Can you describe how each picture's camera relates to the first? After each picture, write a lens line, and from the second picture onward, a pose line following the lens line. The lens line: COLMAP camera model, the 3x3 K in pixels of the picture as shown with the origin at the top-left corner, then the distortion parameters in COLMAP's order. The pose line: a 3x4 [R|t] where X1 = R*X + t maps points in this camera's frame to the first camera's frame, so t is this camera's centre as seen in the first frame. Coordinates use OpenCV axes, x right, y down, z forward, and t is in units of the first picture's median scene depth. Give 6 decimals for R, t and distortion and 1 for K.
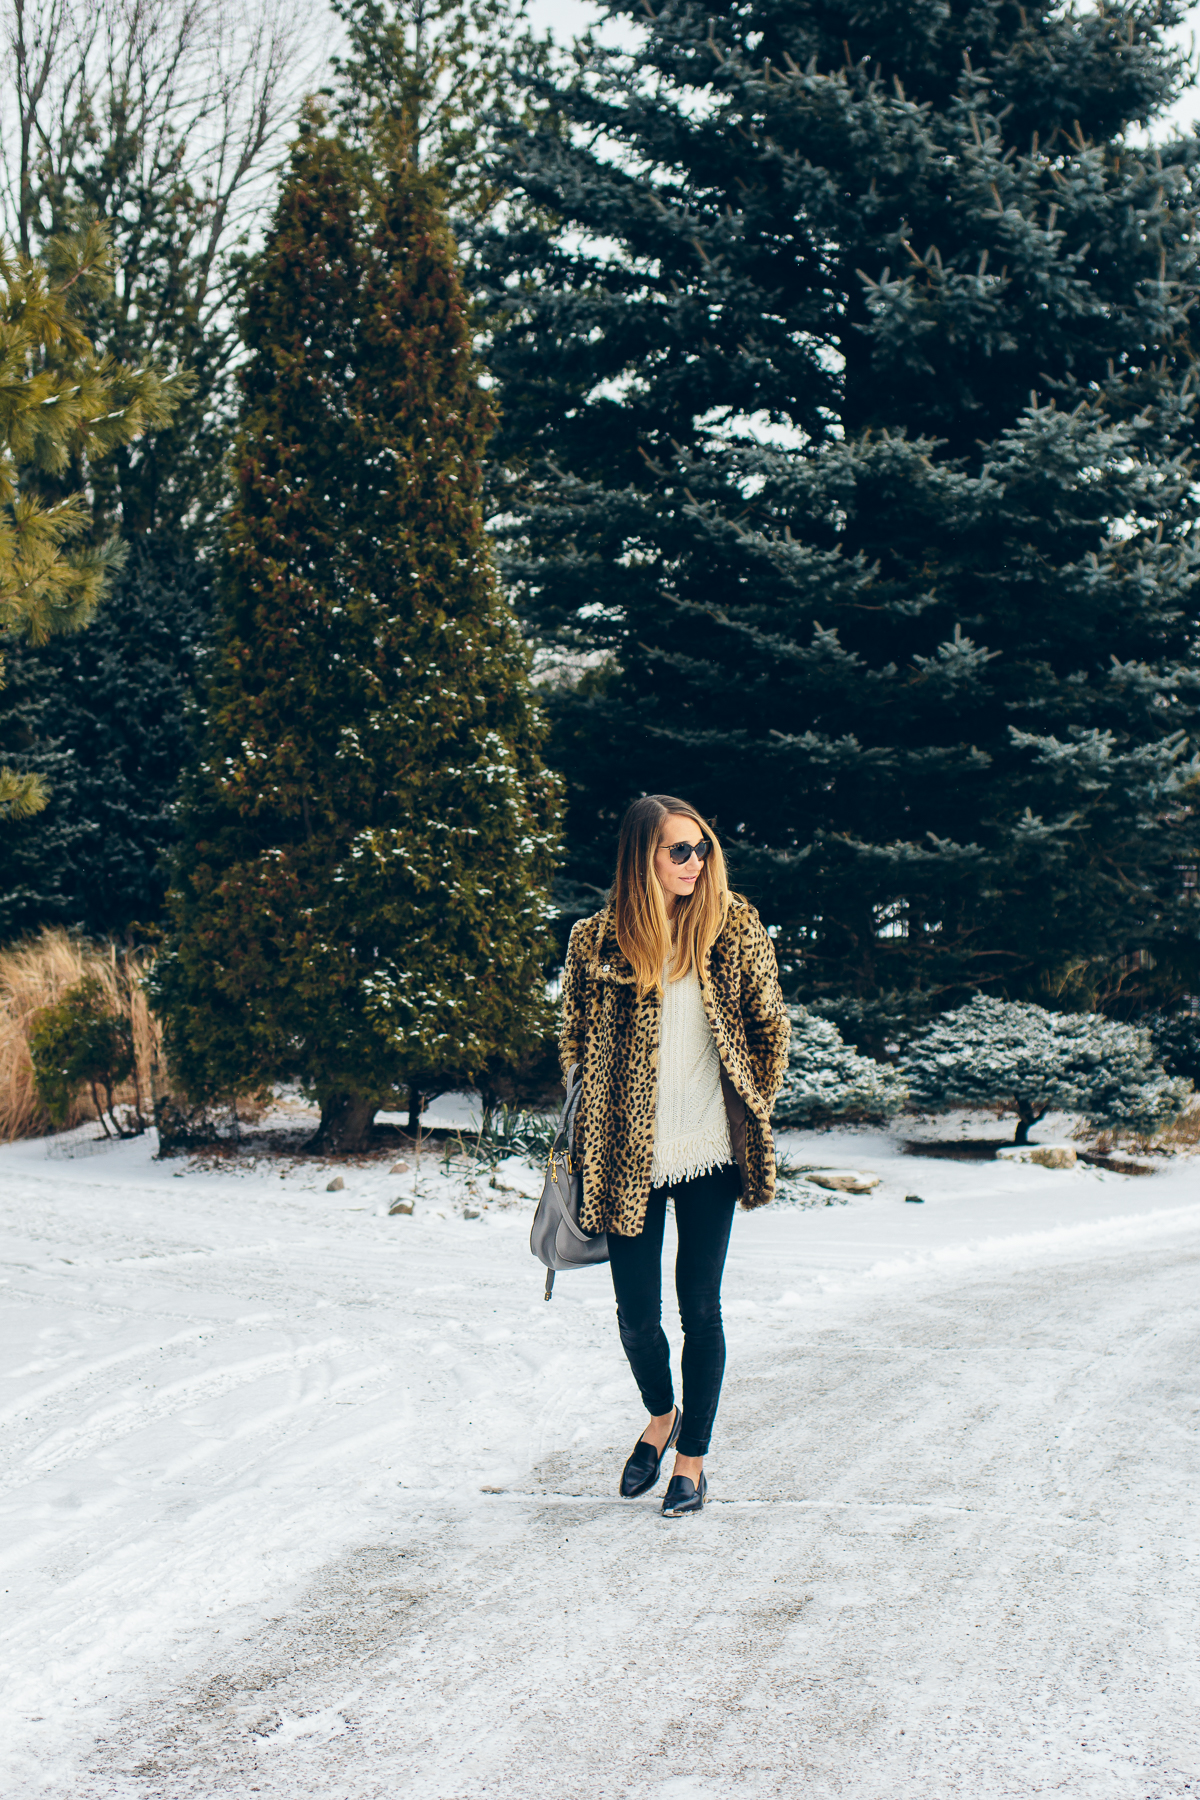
lens RADIAL K [[2960.9, 0, 610.9], [0, 2960.9, 916.9], [0, 0, 1]] dist [-0.075026, 0.000000]
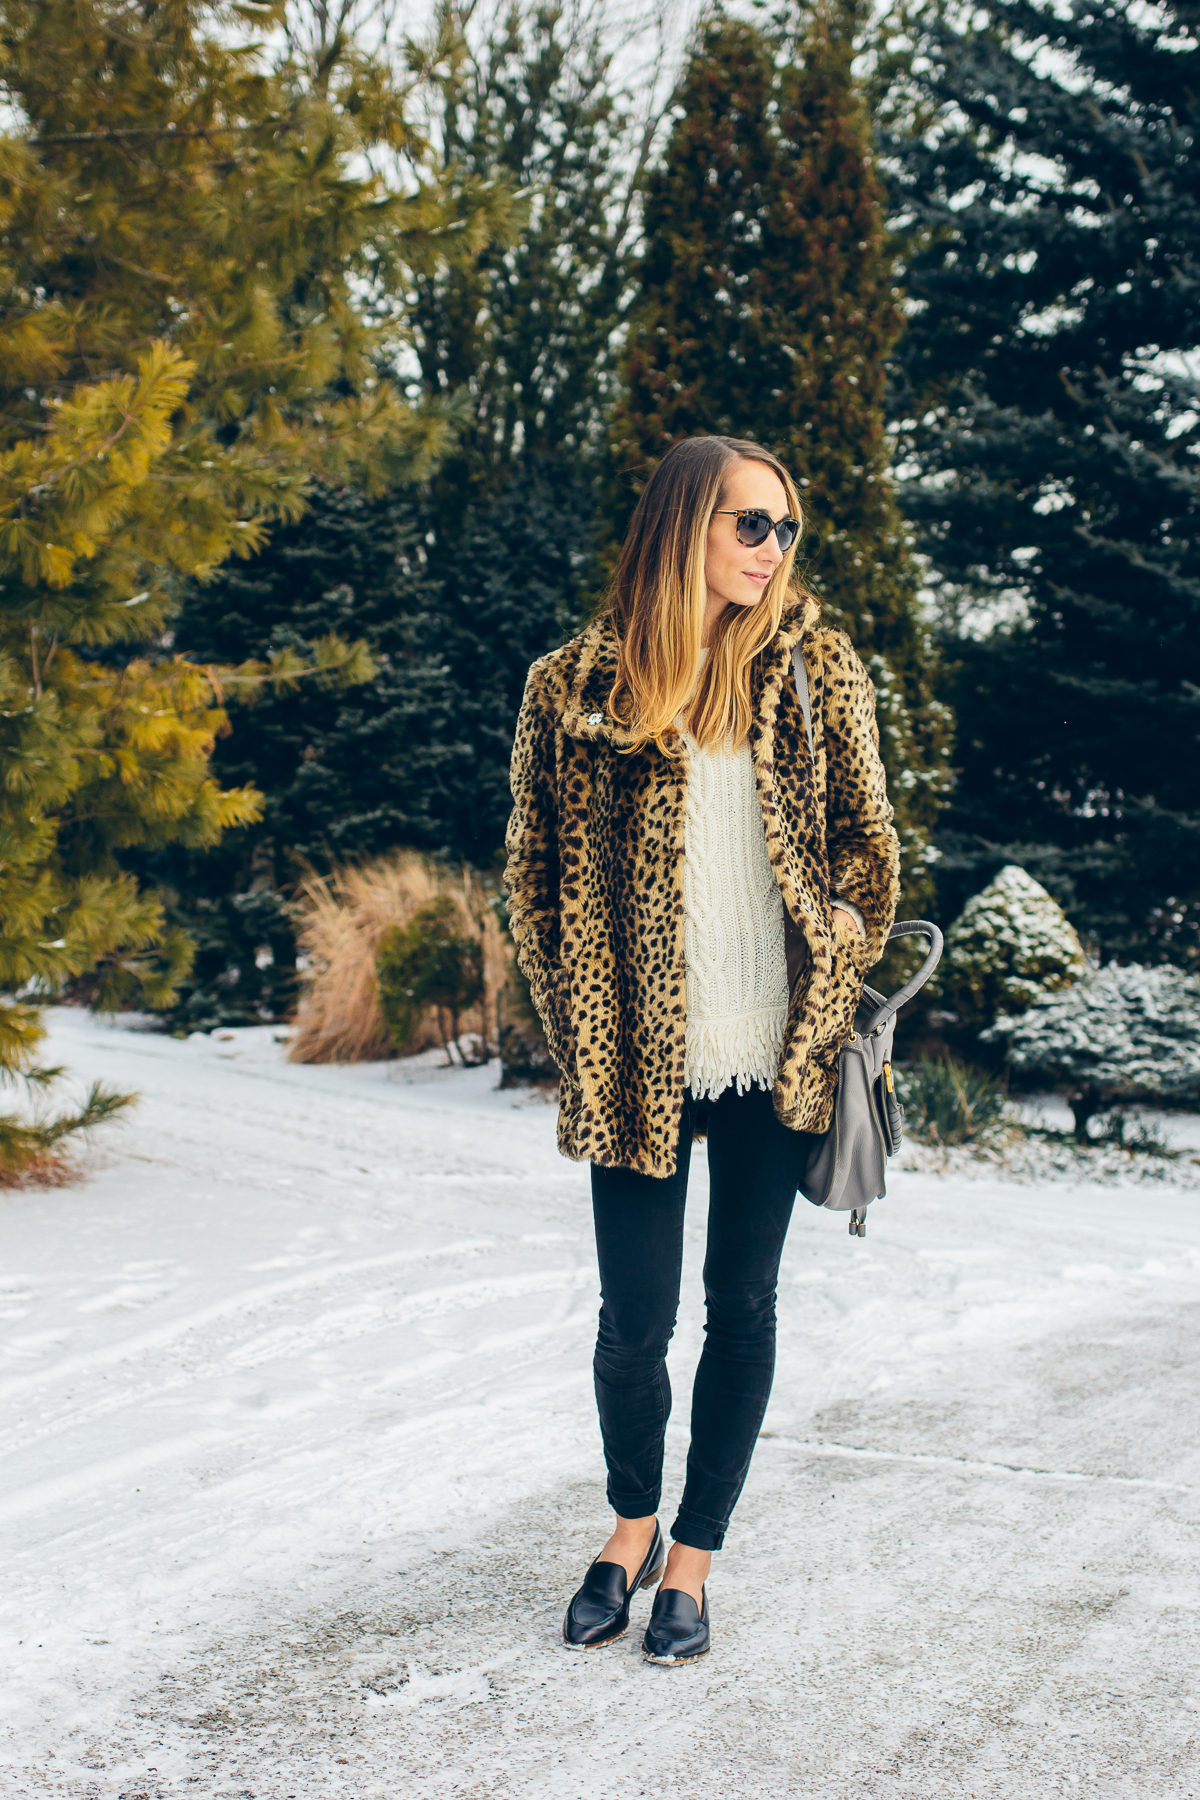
lens RADIAL K [[2960.9, 0, 552.8], [0, 2960.9, 909.4], [0, 0, 1]] dist [-0.075026, 0.000000]
pose [[0.985624, 0.064976, -0.155959, 0.009017], [-0.064770, 0.997880, 0.006409, 0.017831], [0.156045, 0.003785, 0.987743, 0.066284]]
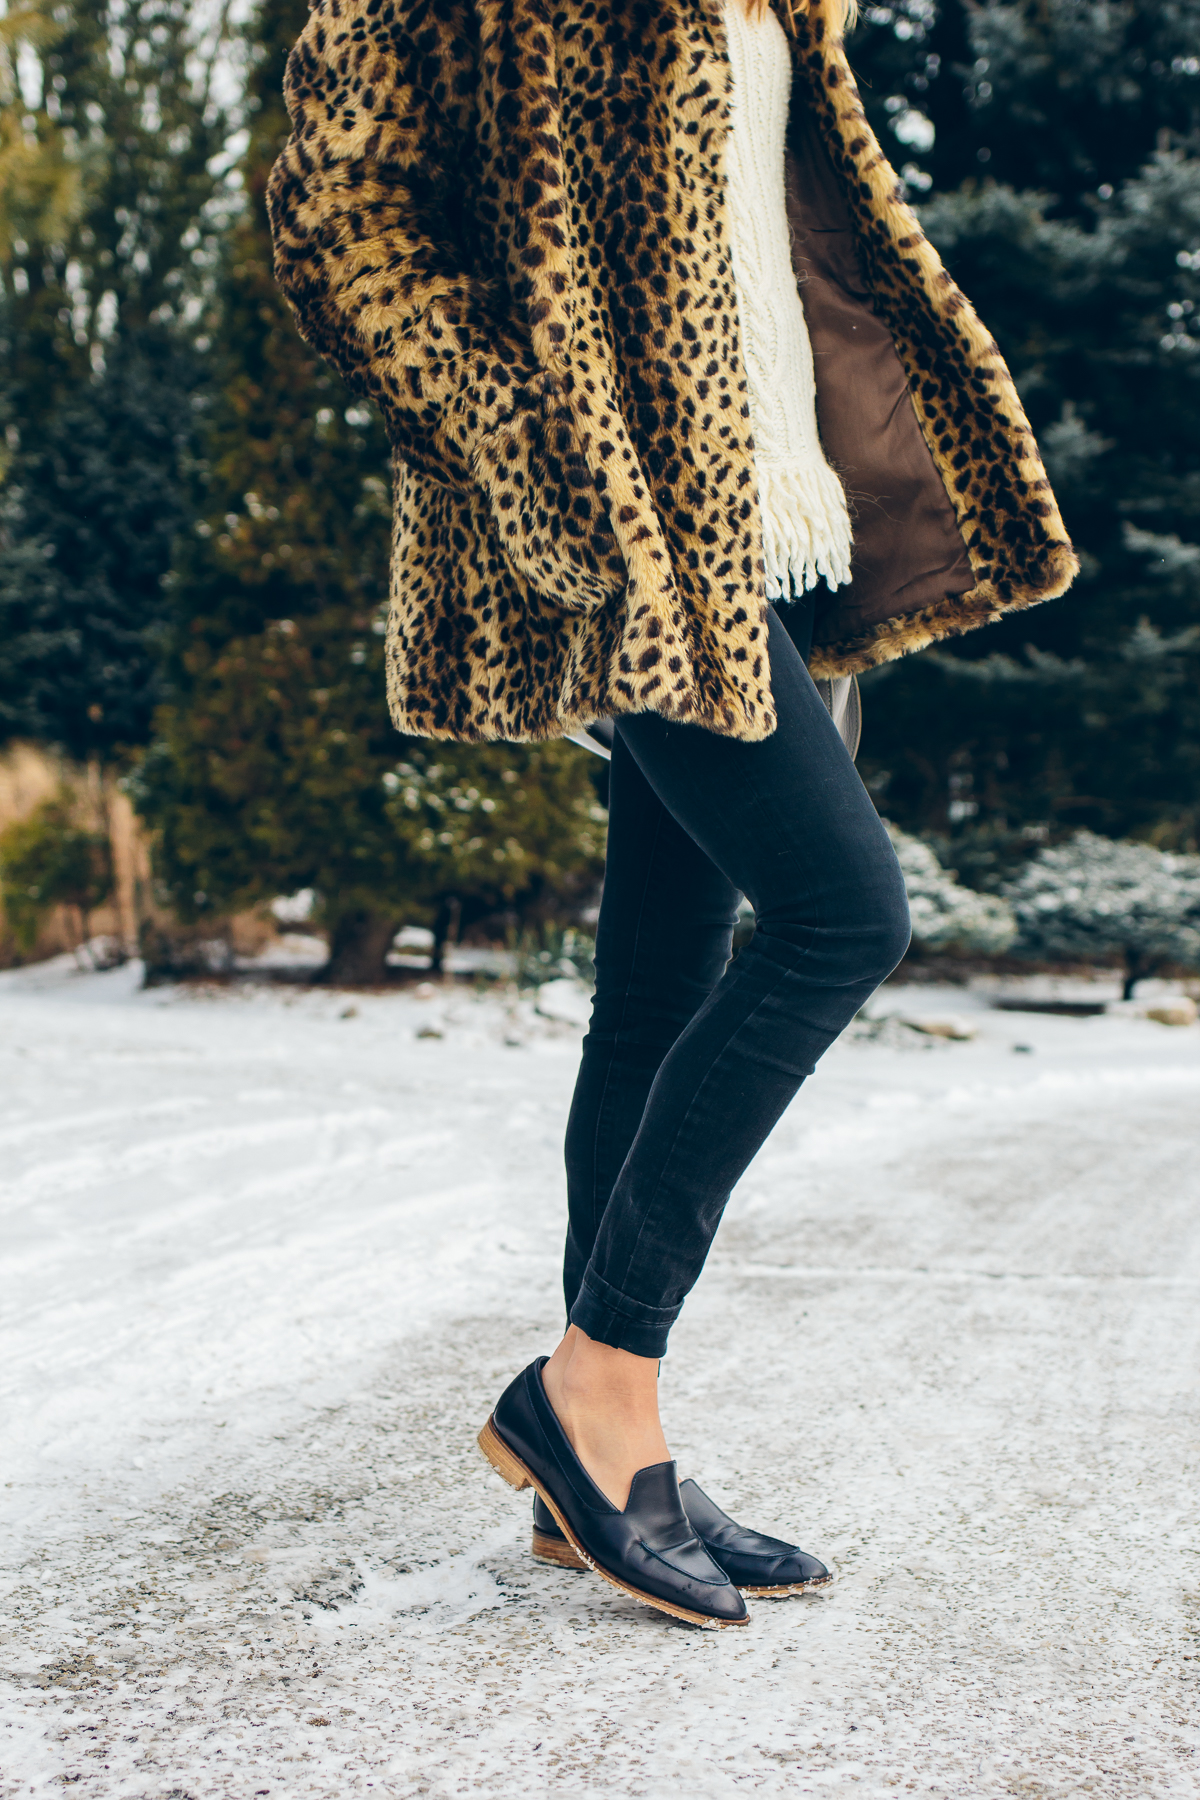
lens RADIAL K [[2960.9, 0, 609.6], [0, 2960.9, 954.1], [0, 0, 1]] dist [-0.075026, 0.000000]
pose [[0.999812, 0.019026, 0.003748, -0.020803], [-0.019136, 0.999311, 0.031805, 0.043101], [-0.003141, -0.031871, 0.999487, 0.145062]]
